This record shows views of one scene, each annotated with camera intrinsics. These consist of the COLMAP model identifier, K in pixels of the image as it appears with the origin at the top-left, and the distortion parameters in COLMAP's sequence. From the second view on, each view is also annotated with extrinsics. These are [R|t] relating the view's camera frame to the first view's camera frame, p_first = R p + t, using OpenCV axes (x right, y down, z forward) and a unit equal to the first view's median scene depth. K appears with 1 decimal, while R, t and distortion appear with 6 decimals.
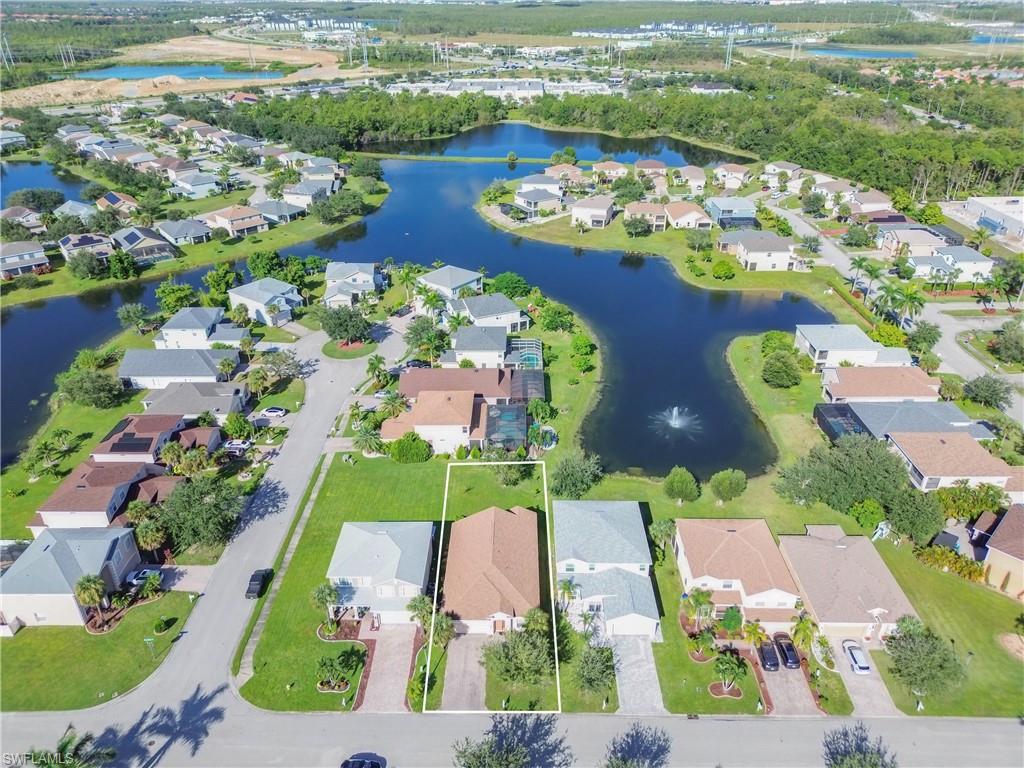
lens RADIAL K [[718.1, 0, 510.7], [0, 718.1, 386.8], [0, 0, 1]] dist [0.050865, -0.046642]
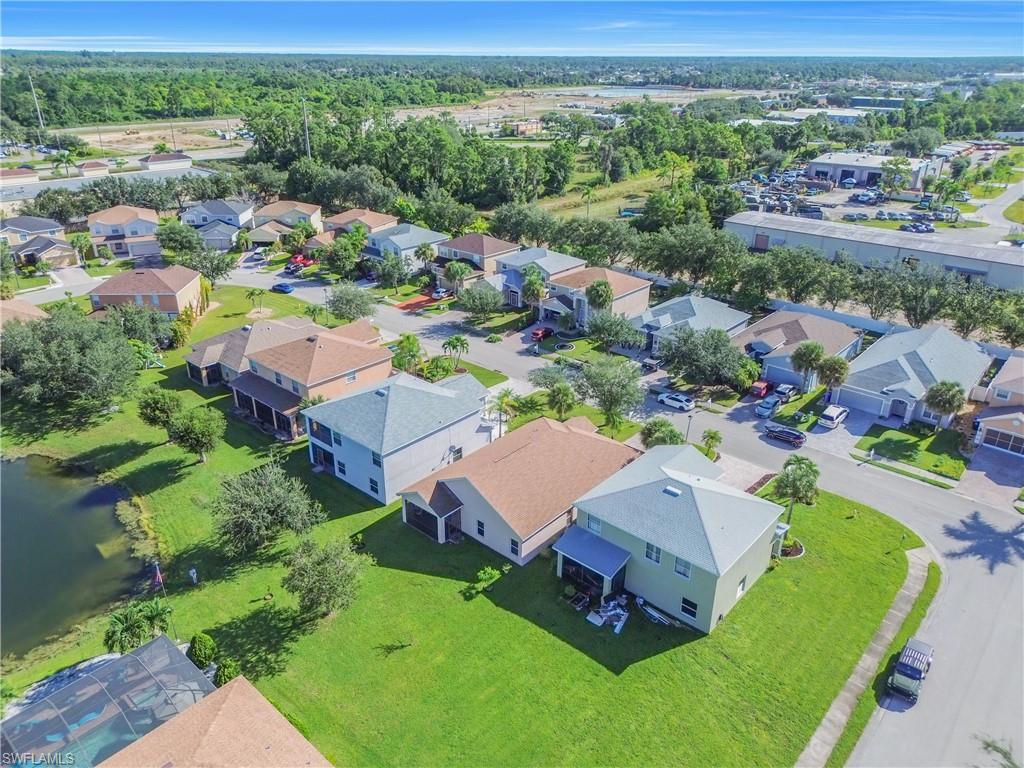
lens RADIAL K [[718.1, 0, 510.7], [0, 718.1, 386.8], [0, 0, 1]] dist [0.050865, -0.046642]
pose [[-0.754705, -0.271438, 0.597279, -0.407413], [0.319722, 0.642804, 0.696118, -0.290003], [-0.572886, 0.716327, -0.398343, 1.273299]]
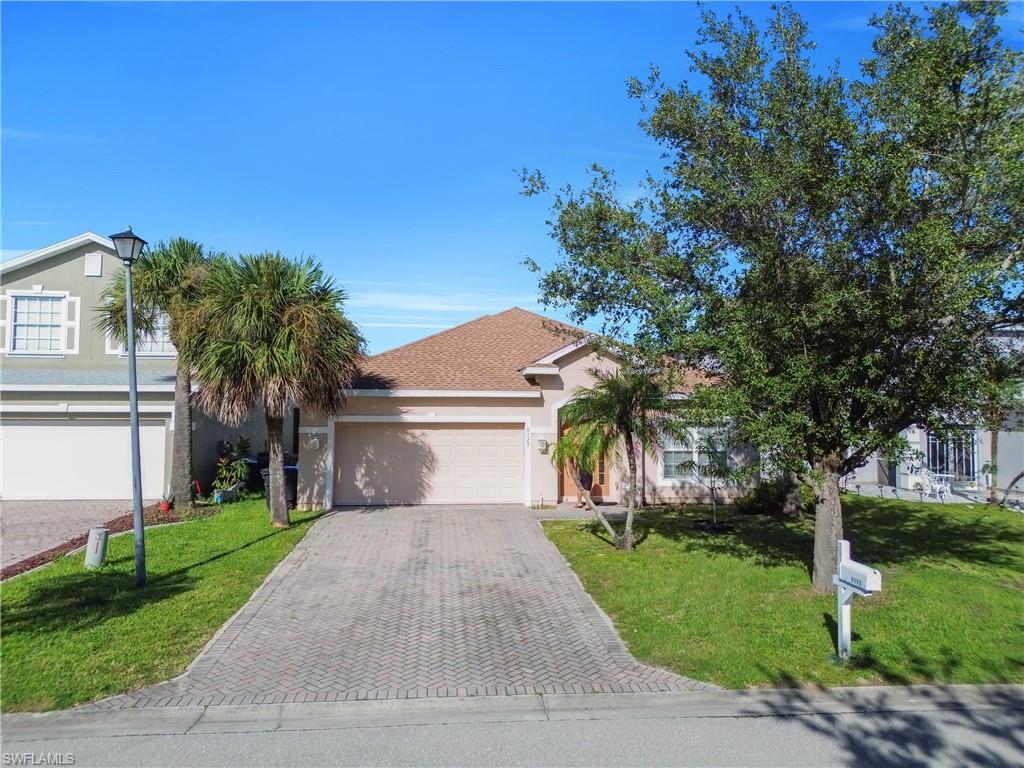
lens RADIAL K [[718.1, 0, 510.7], [0, 718.1, 386.8], [0, 0, 1]] dist [0.050865, -0.046642]
pose [[0.993690, 0.016925, 0.110877, -0.056611], [0.043026, 0.855401, -0.516177, 0.402063], [-0.103580, 0.517690, 0.849275, 0.789027]]
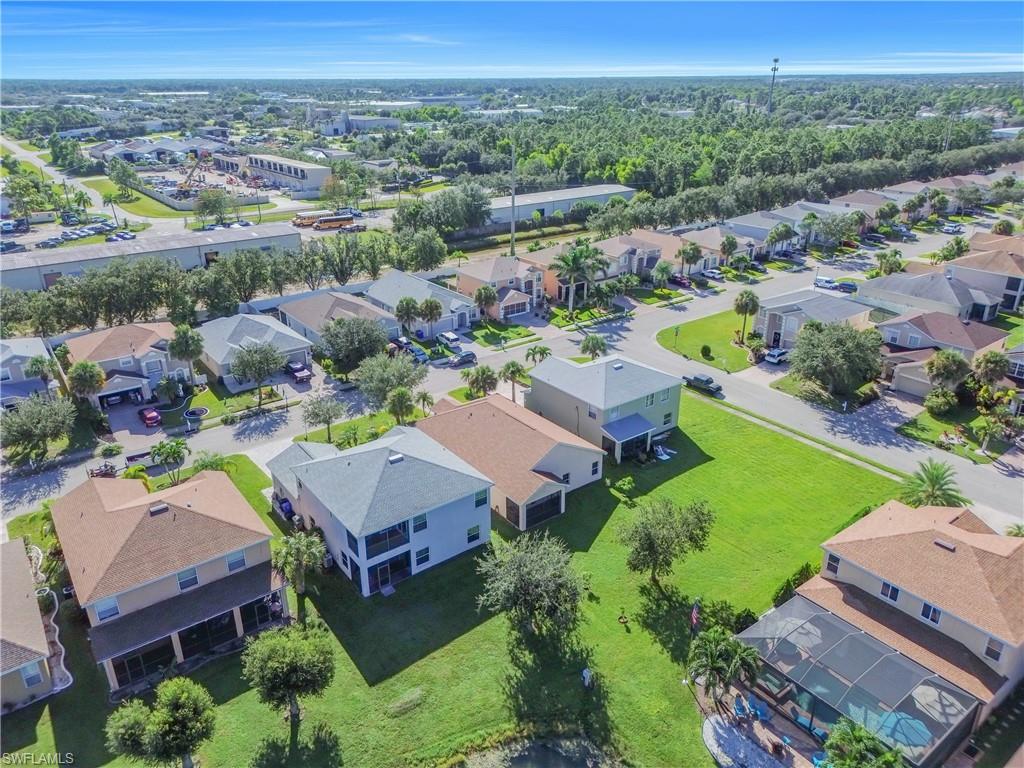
lens RADIAL K [[718.1, 0, 510.7], [0, 718.1, 386.8], [0, 0, 1]] dist [0.050865, -0.046642]
pose [[-0.790704, 0.250282, -0.558701, 0.384308], [-0.288572, 0.652491, 0.700701, -0.321810], [0.539920, 0.715272, -0.443702, 1.346426]]
